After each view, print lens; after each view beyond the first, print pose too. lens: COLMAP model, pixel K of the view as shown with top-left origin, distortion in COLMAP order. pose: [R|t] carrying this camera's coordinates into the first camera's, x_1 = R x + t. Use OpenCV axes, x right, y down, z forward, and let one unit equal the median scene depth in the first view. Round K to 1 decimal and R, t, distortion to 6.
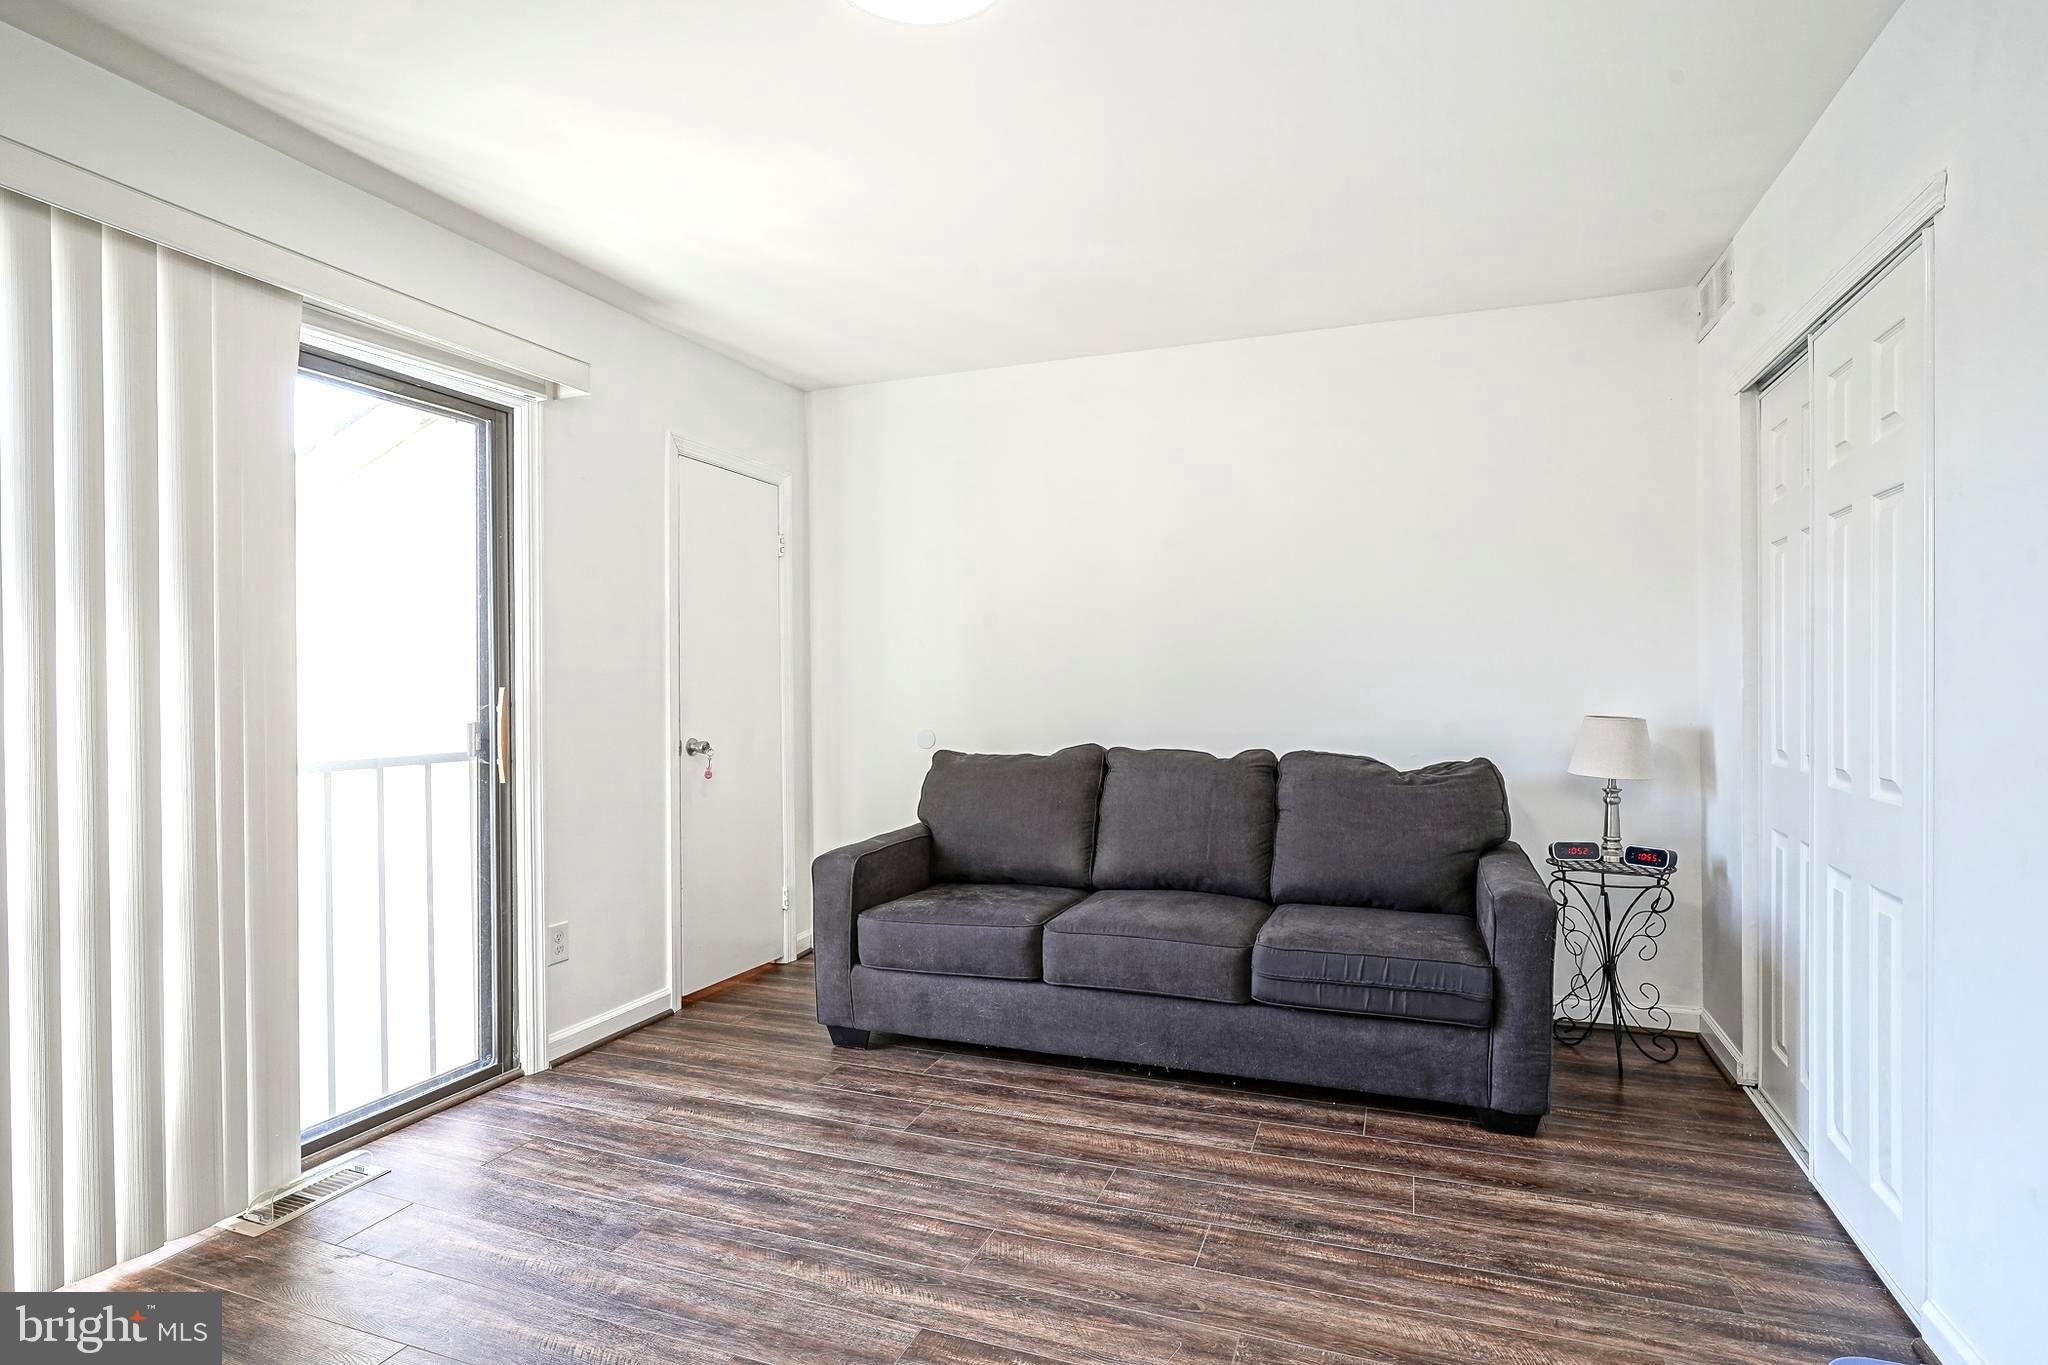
lens RADIAL K [[1012.3, 0, 1035.8], [0, 1012.3, 690.6], [0, 0, 1]] dist [-0.010440, 0.005107]
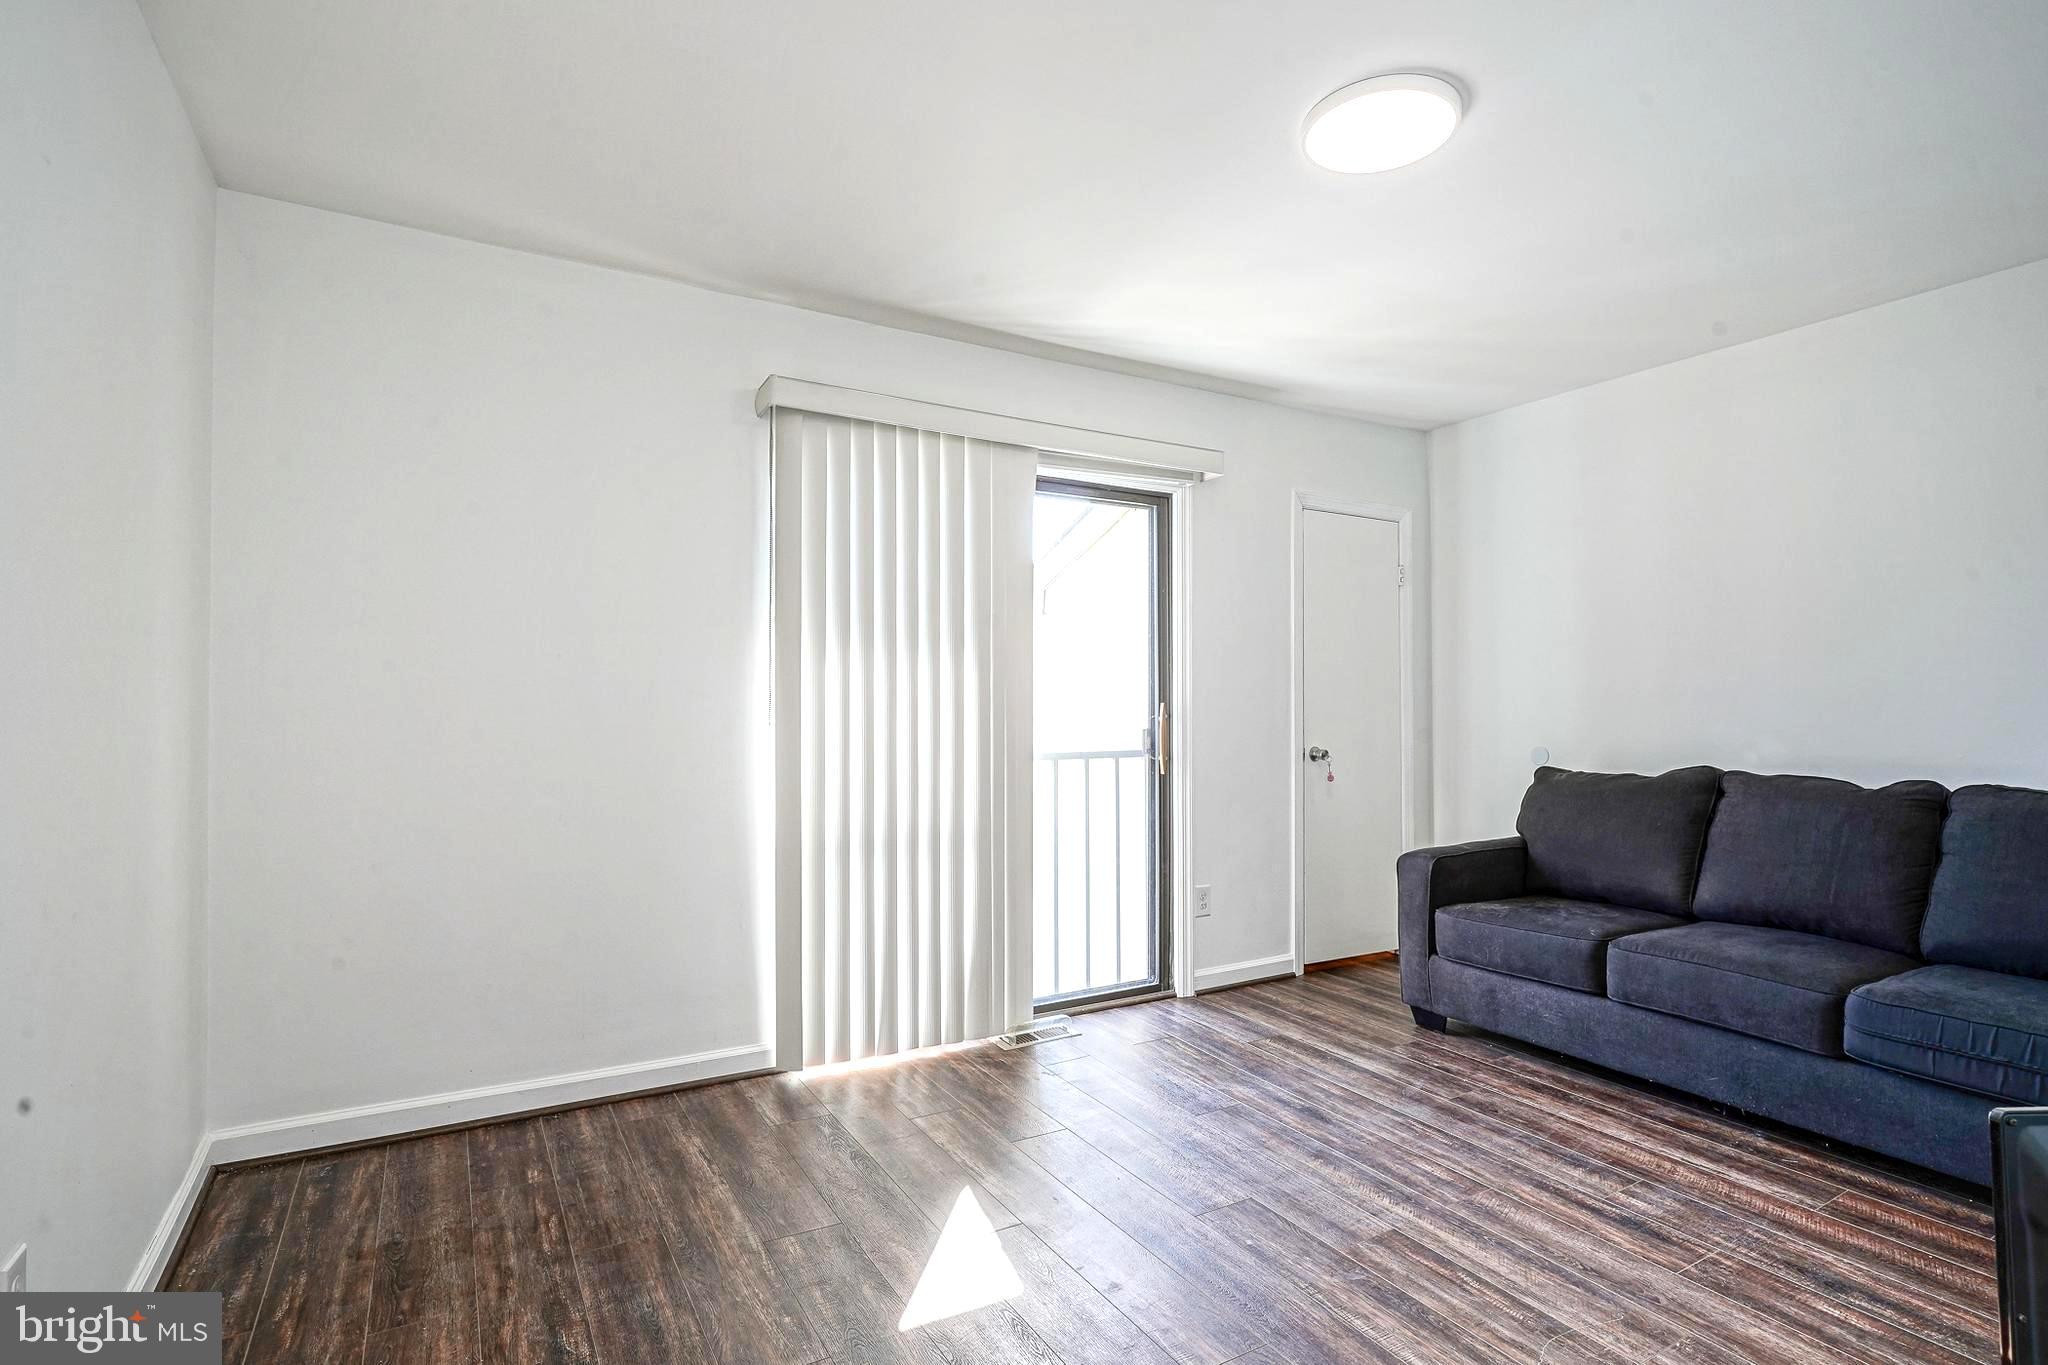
lens RADIAL K [[1012.3, 0, 1018.2], [0, 1012.3, 683.9], [0, 0, 1]] dist [-0.010440, 0.005107]
pose [[0.753022, -0.006723, -0.657961, 0.251725], [-0.006222, 0.999830, -0.017337, -0.004570], [0.657966, 0.017149, 0.752852, -0.167827]]
